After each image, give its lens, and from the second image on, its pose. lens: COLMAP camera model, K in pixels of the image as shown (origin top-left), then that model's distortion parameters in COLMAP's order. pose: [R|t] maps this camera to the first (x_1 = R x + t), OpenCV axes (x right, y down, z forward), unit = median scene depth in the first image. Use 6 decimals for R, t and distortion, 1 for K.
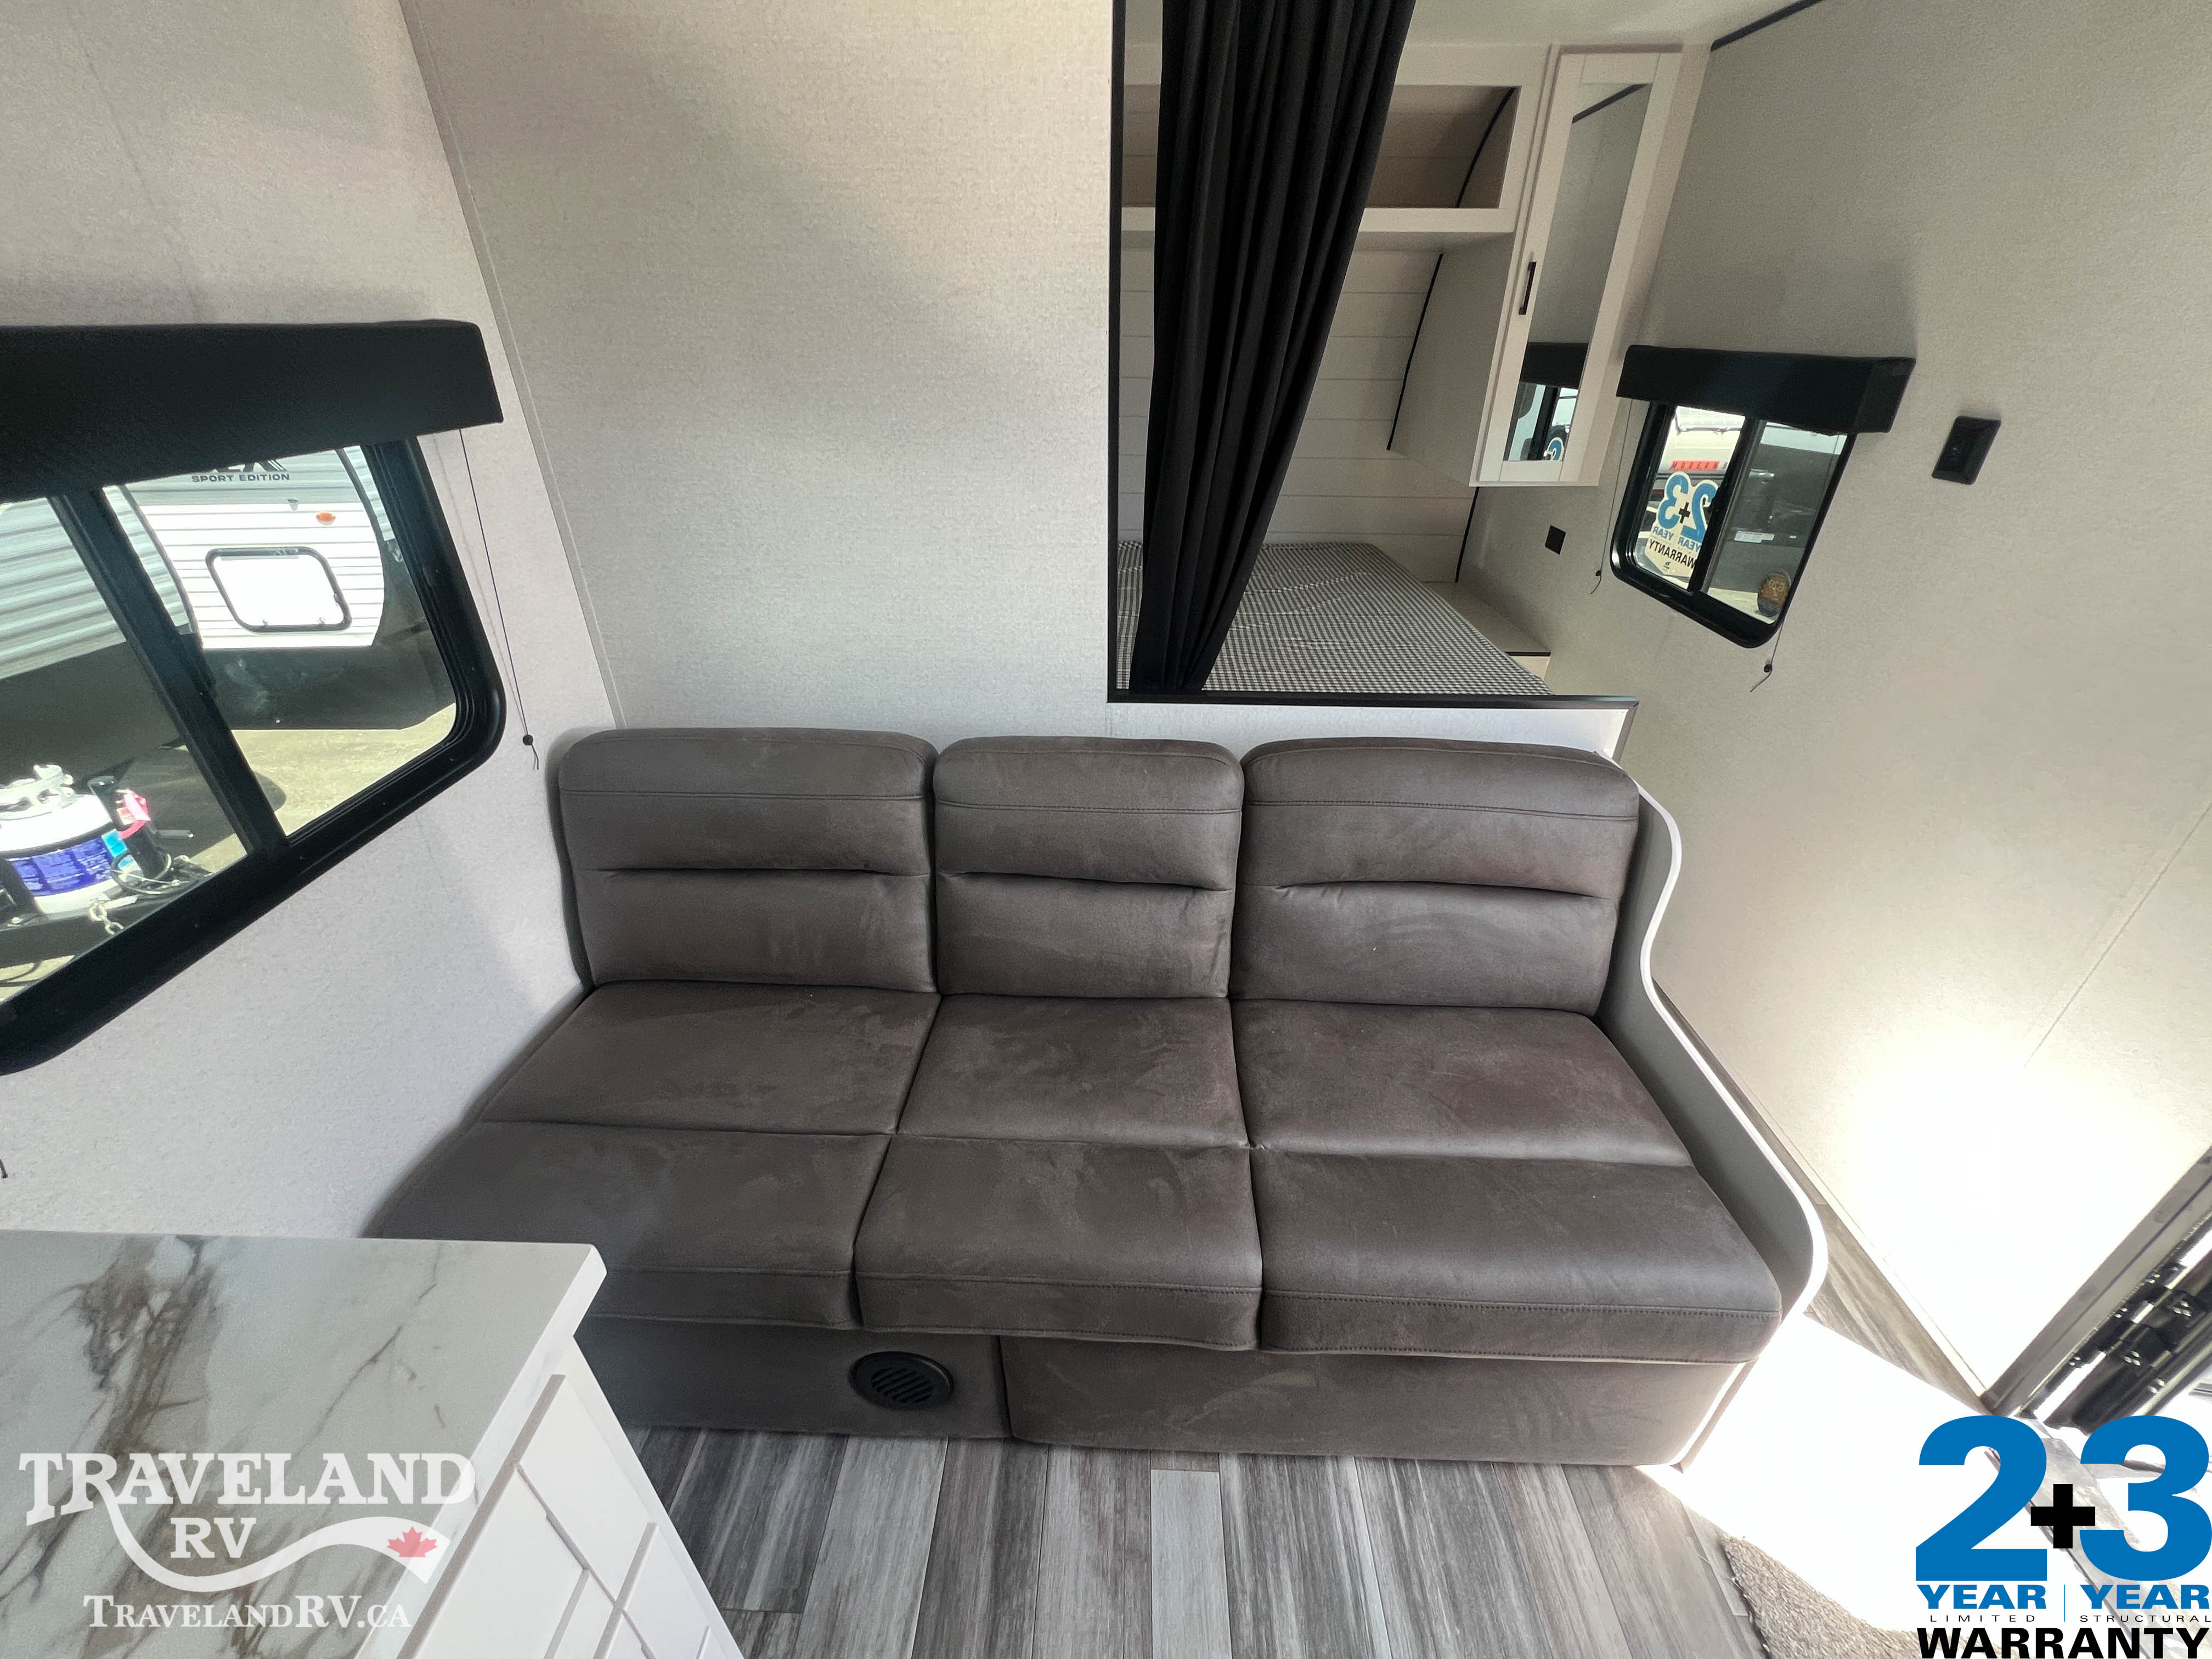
lens RADIAL K [[887.1, 0, 1105.8], [0, 887.1, 827.1], [0, 0, 1]] dist [-0.001884, 0.000329]
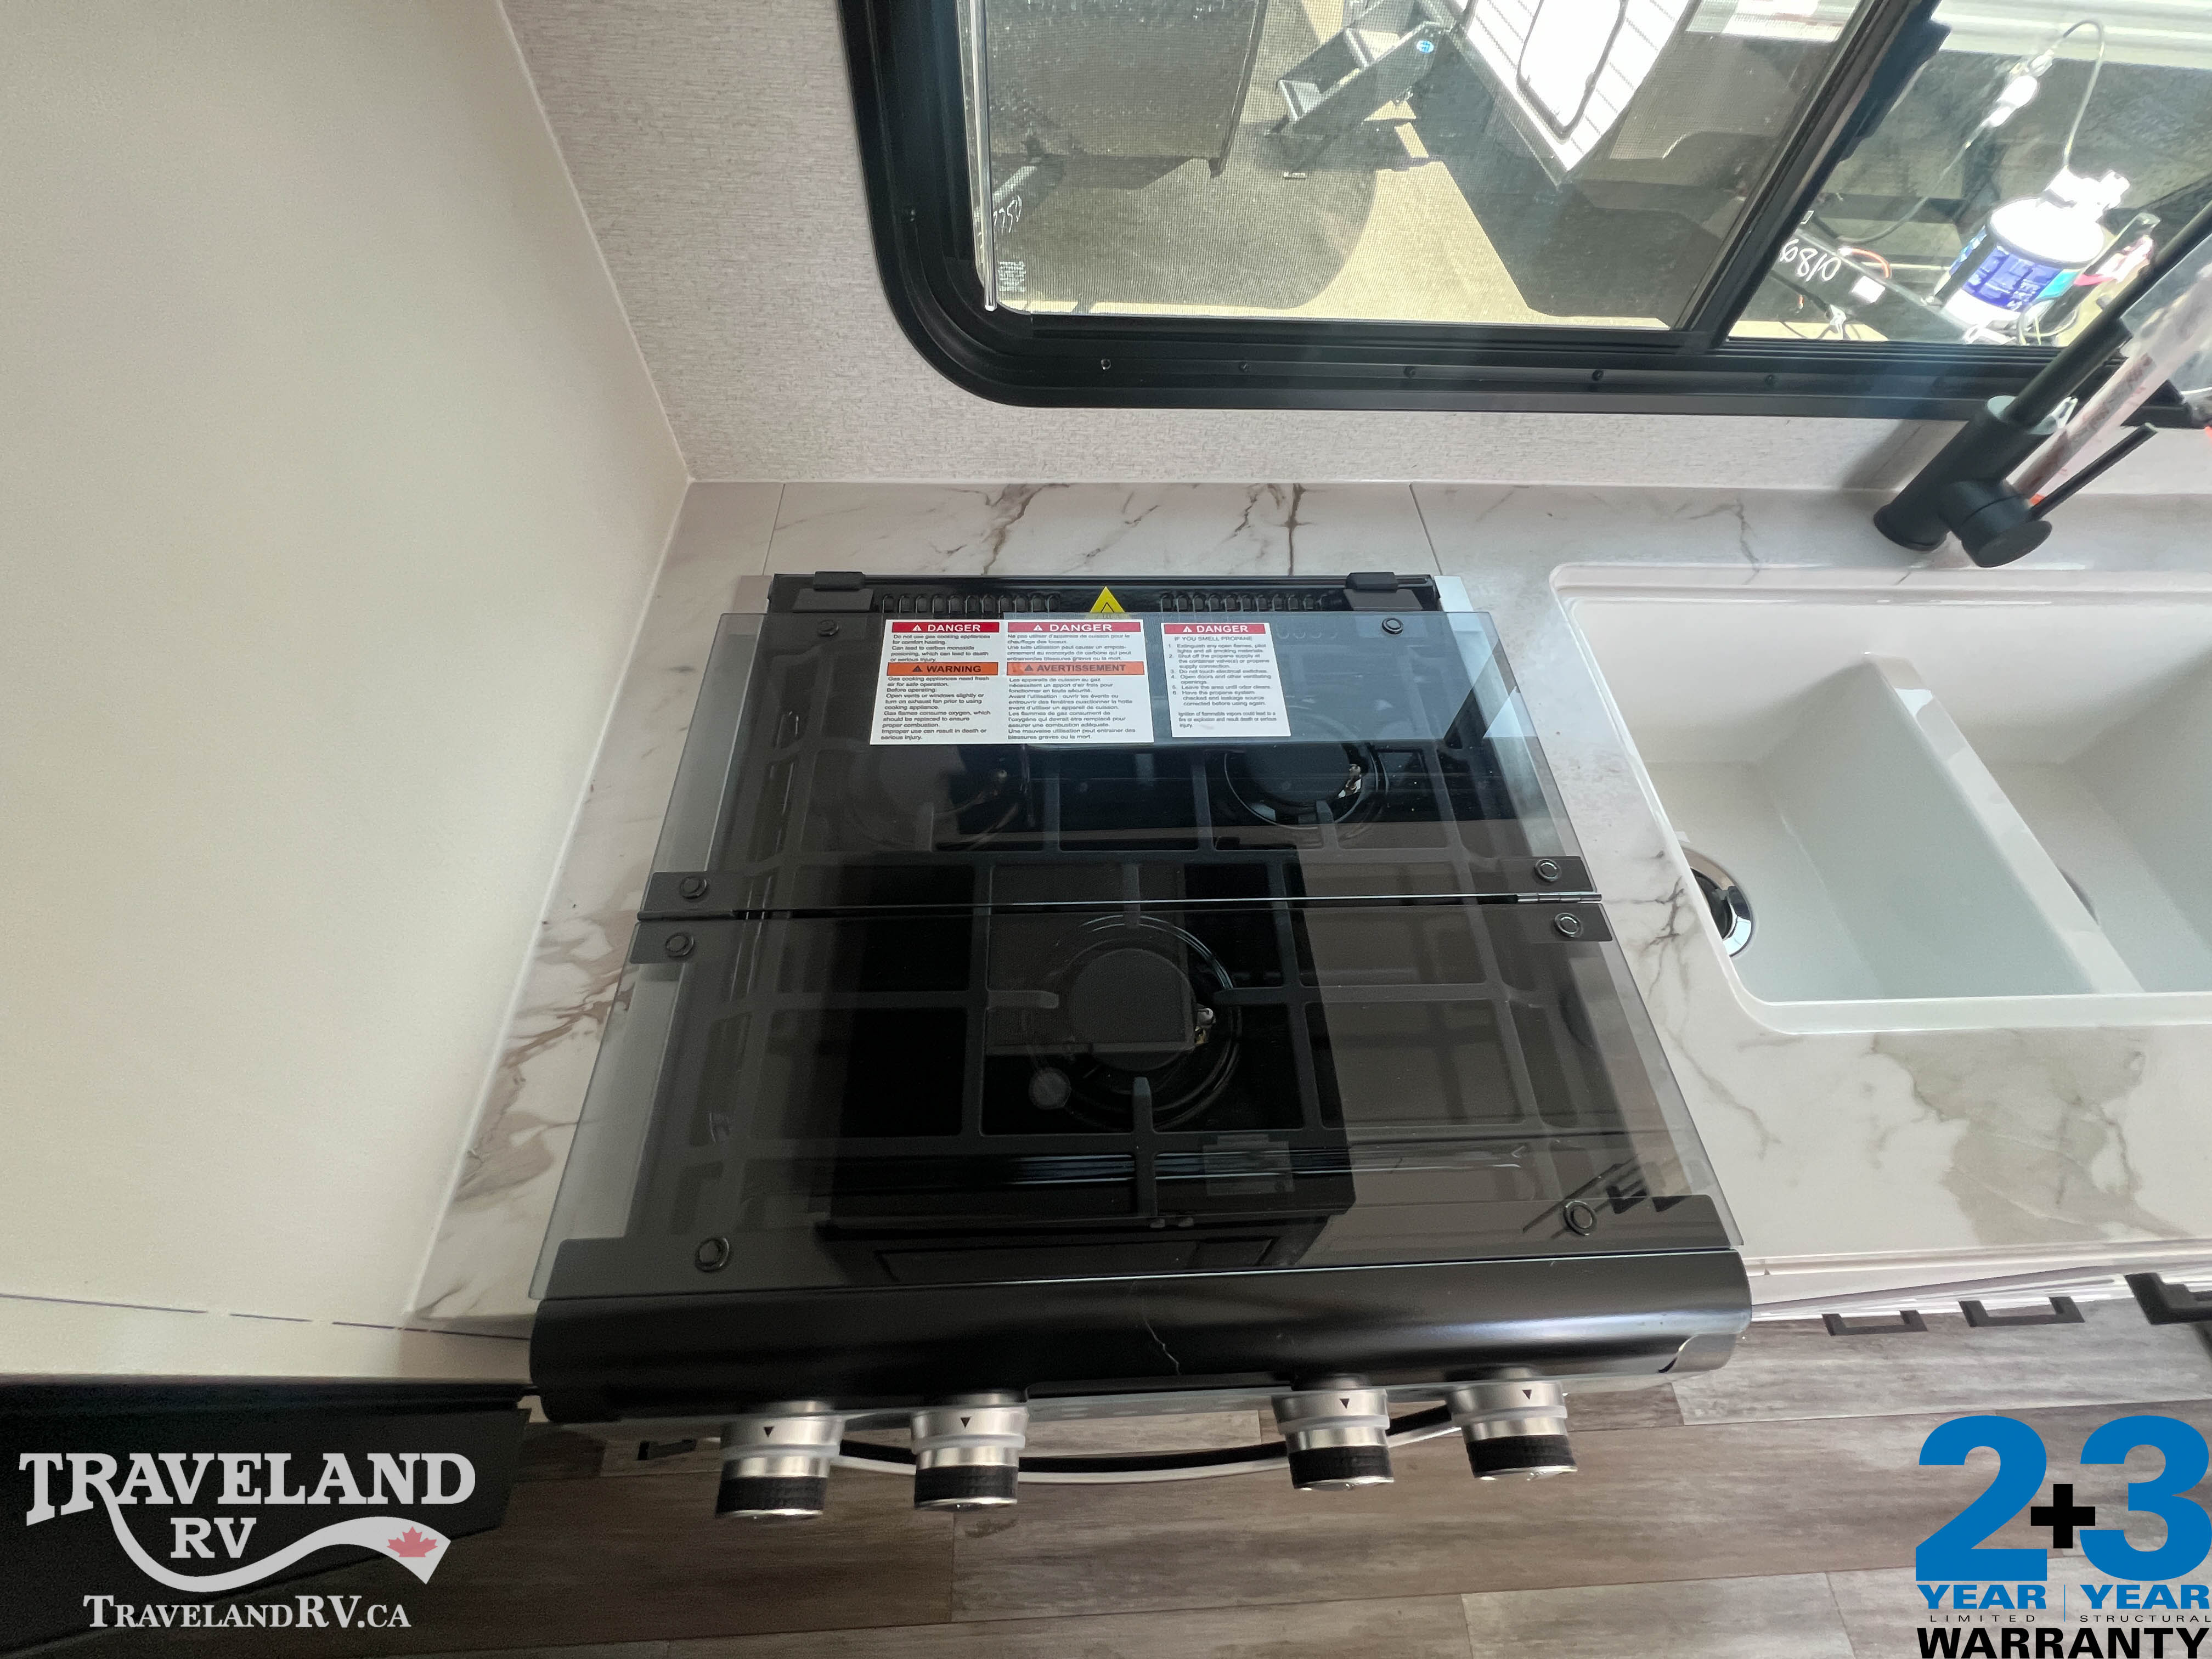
lens RADIAL K [[887.1, 0, 1105.8], [0, 887.1, 827.1], [0, 0, 1]] dist [-0.001884, 0.000329]
pose [[0.070979, 0.845422, -0.529361, -0.628703], [-0.539587, 0.478890, 0.692467, 0.948378], [0.838932, 0.236486, 0.490171, -1.224393]]
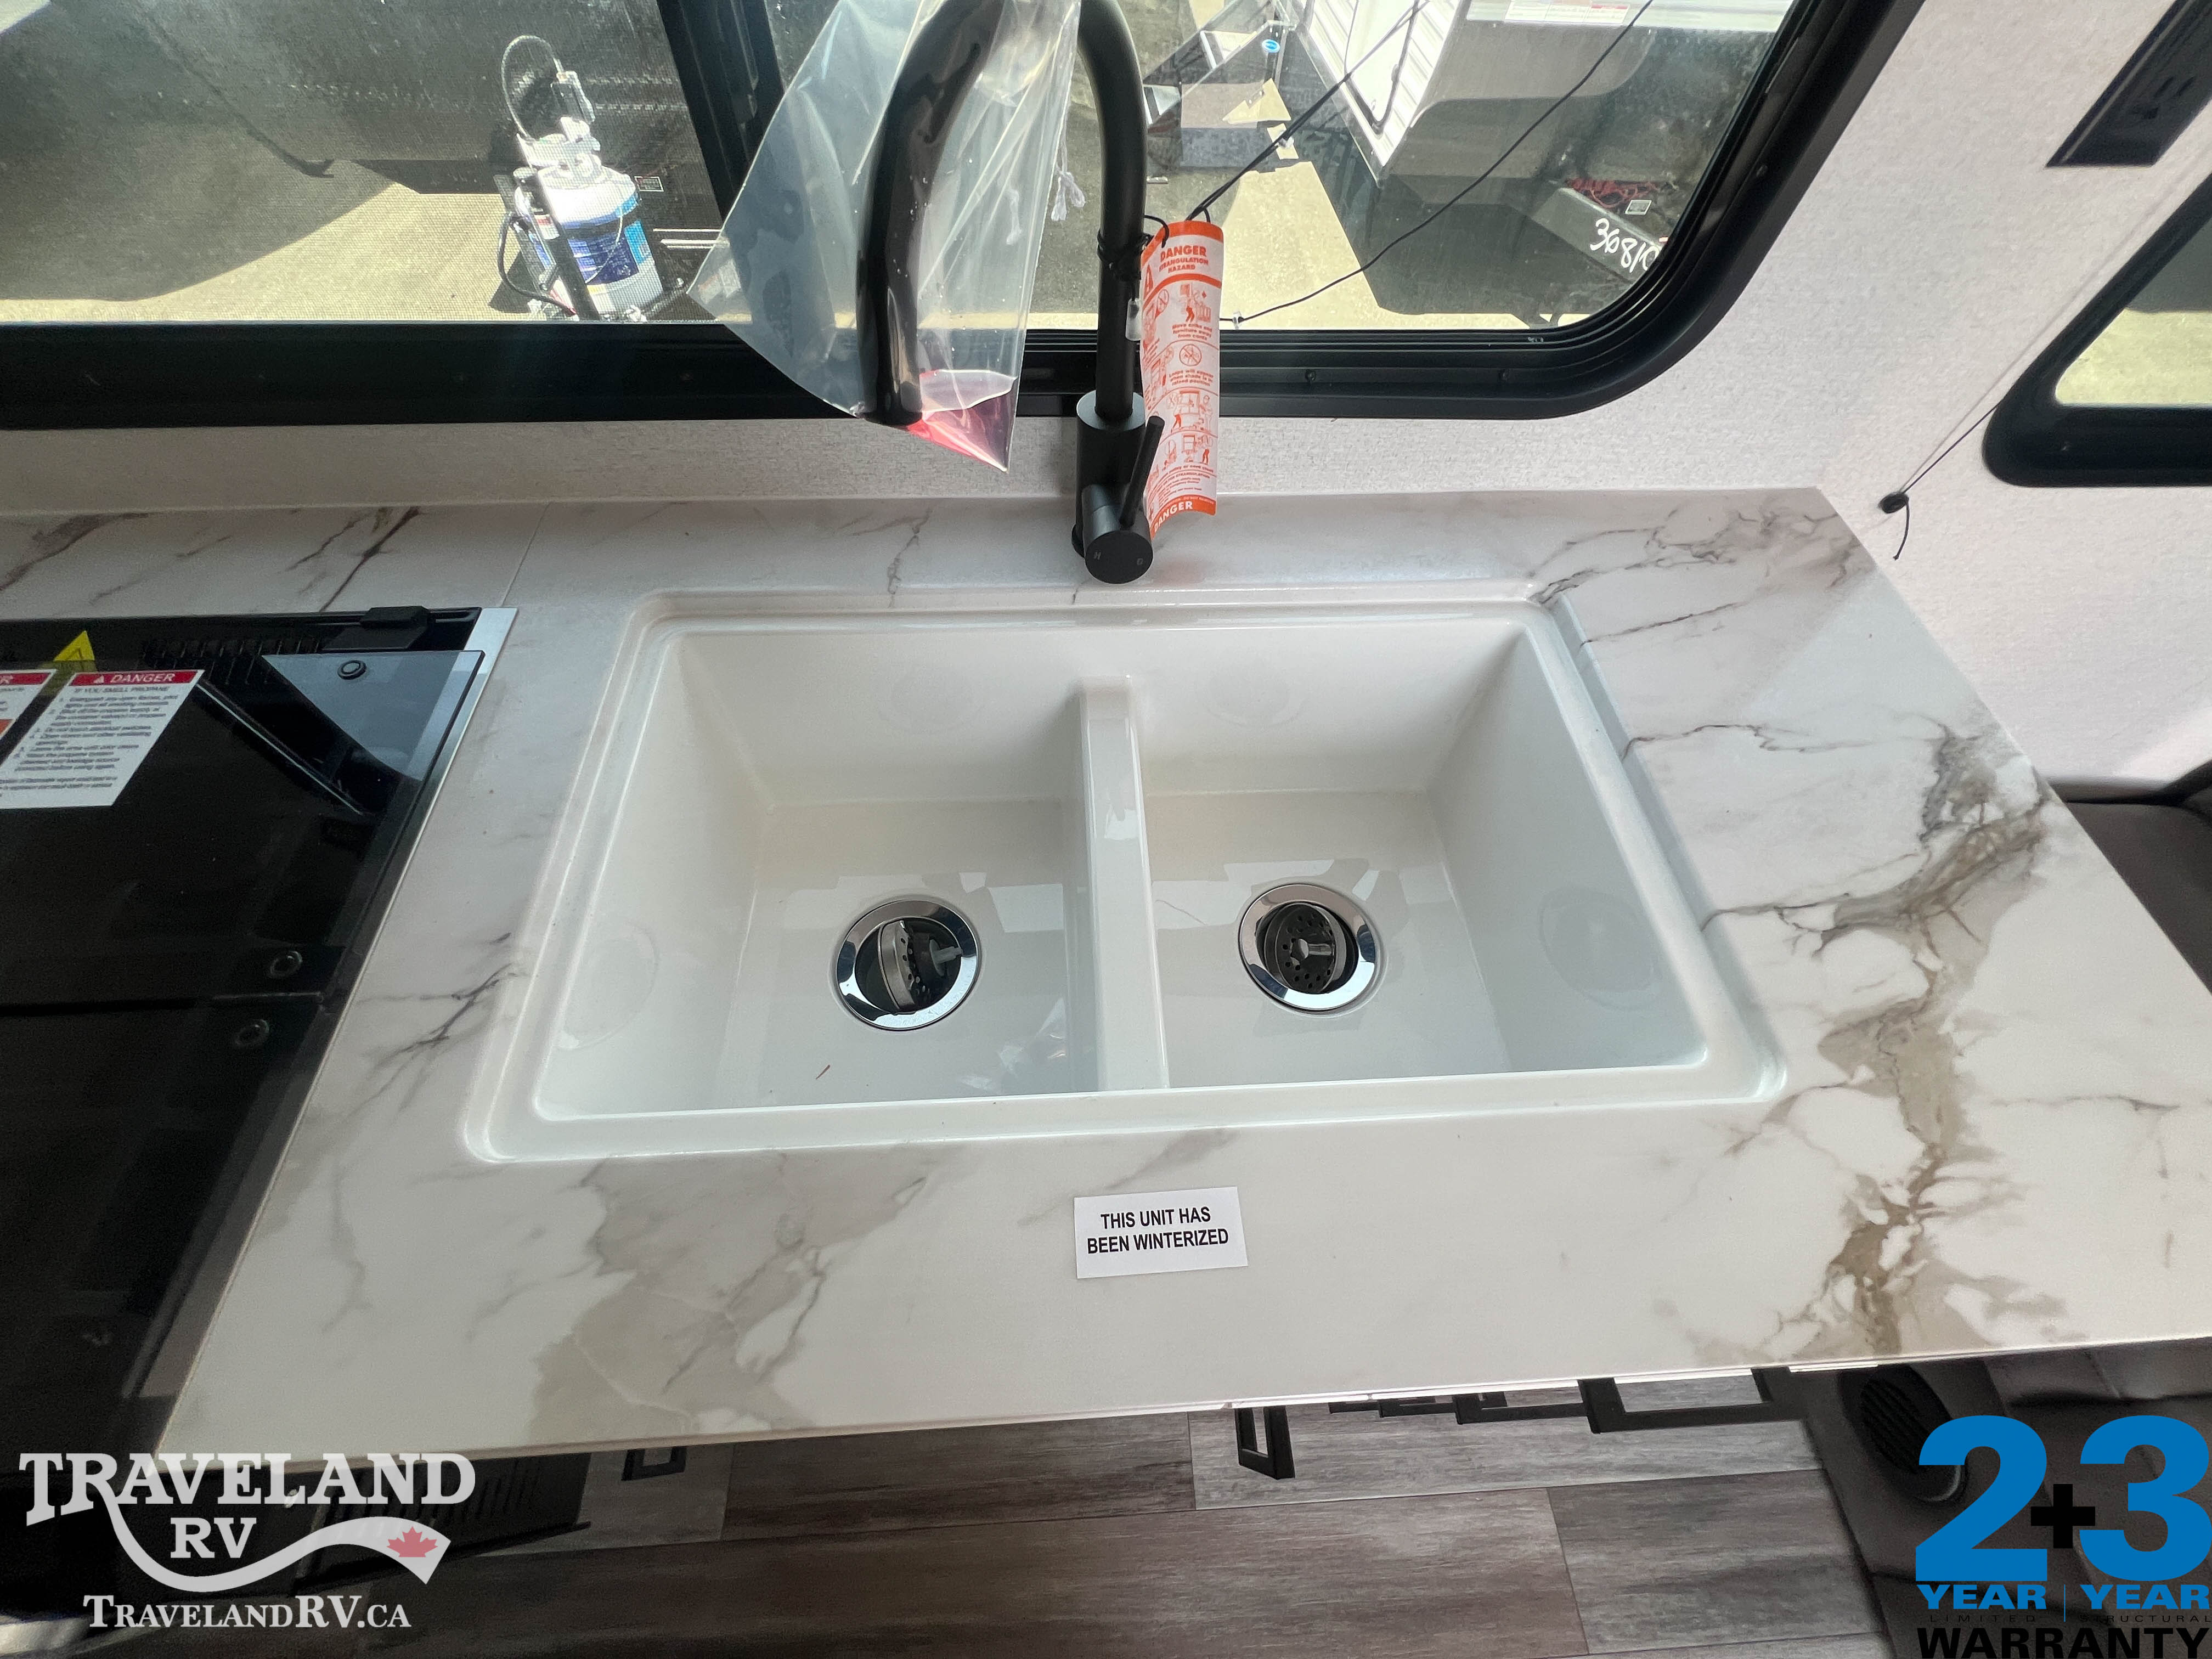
lens RADIAL K [[886.9, 0, 1104.5], [0, 886.9, 827.2], [0, 0, 1]] dist [-0.001211, -0.000097]
pose [[0.083346, 0.839264, -0.537299, -0.669243], [-0.523673, 0.495613, 0.692918, 0.404044], [0.847833, 0.223617, 0.480807, -0.201294]]
